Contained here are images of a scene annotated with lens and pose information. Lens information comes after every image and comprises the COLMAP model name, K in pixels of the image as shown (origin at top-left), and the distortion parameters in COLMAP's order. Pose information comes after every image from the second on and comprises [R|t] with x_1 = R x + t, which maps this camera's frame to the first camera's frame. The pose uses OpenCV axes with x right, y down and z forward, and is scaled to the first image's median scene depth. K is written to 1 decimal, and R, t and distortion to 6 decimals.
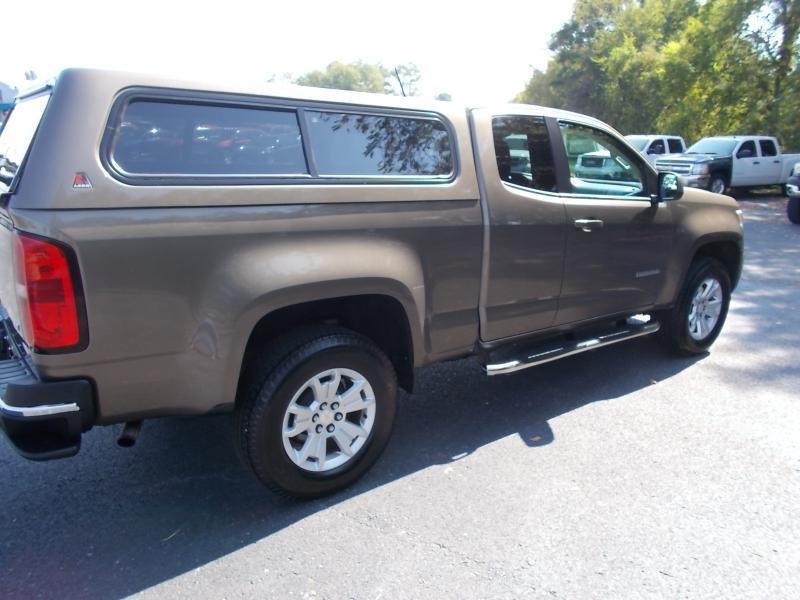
lens RADIAL K [[613.6, 0, 400.0], [0, 613.6, 300.0], [0, 0, 1]] dist [0.004269, -0.015237]
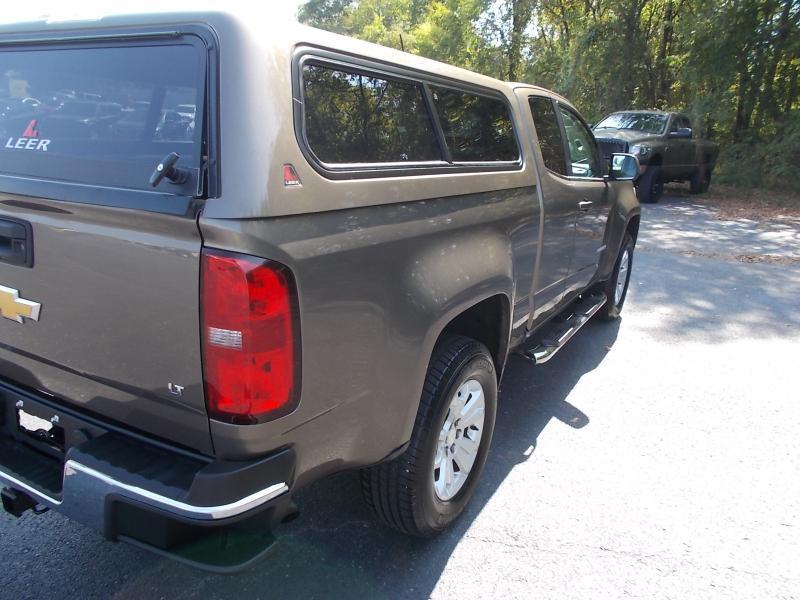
lens RADIAL K [[613.6, 0, 400.0], [0, 613.6, 300.0], [0, 0, 1]] dist [0.004269, -0.015237]
pose [[0.922798, -0.087532, 0.375209, -0.398672], [0.072108, 0.995880, 0.054984, -0.047163], [-0.378476, -0.023683, 0.925308, 0.169191]]
